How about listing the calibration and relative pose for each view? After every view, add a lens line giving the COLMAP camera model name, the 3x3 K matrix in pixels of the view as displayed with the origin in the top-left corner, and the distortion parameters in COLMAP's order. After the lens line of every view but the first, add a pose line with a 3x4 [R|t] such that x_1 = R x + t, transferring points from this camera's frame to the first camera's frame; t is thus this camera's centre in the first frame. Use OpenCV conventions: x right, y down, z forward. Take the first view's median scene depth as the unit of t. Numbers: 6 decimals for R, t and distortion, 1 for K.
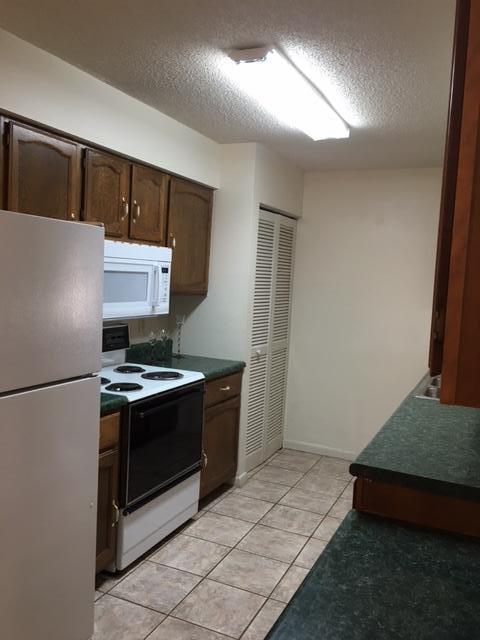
lens RADIAL K [[549.0, 0, 240.0], [0, 549.0, 320.0], [0, 0, 1]] dist [0.096065, -0.120700]
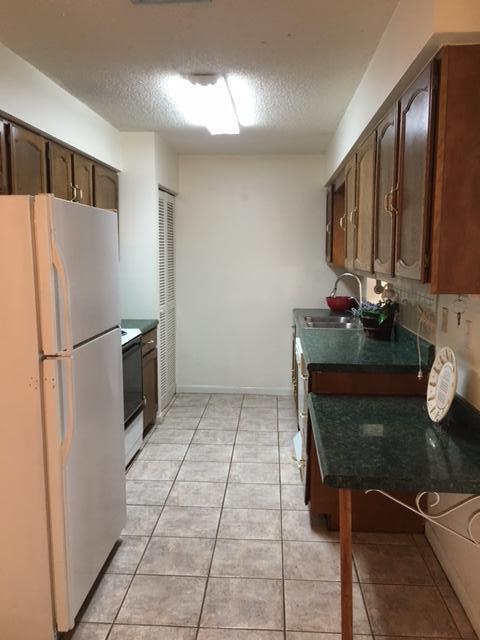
lens RADIAL K [[549.0, 0, 240.0], [0, 549.0, 320.0], [0, 0, 1]] dist [0.096065, -0.120700]
pose [[0.932779, -0.093199, 0.348191, -0.275874], [0.073860, 0.994917, 0.068439, 0.010066], [-0.352800, -0.038121, 0.934922, -0.201365]]
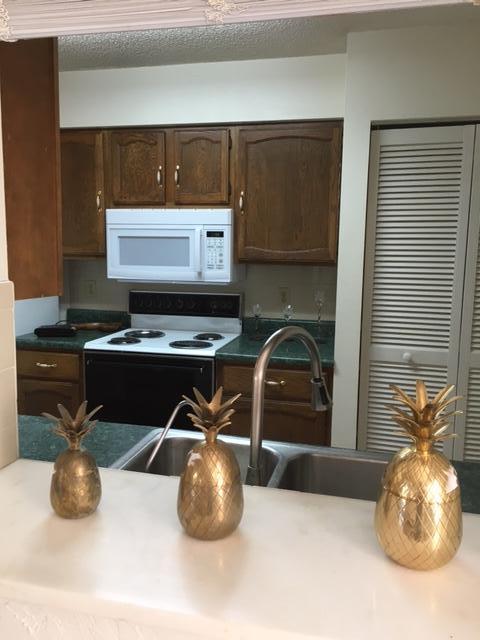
lens RADIAL K [[549.0, 0, 240.0], [0, 549.0, 320.0], [0, 0, 1]] dist [0.096065, -0.120700]
pose [[0.186472, 0.085146, -0.978764, 0.772141], [-0.084915, 0.993906, 0.070285, -0.015168], [0.978784, 0.070006, 0.192566, 0.854281]]
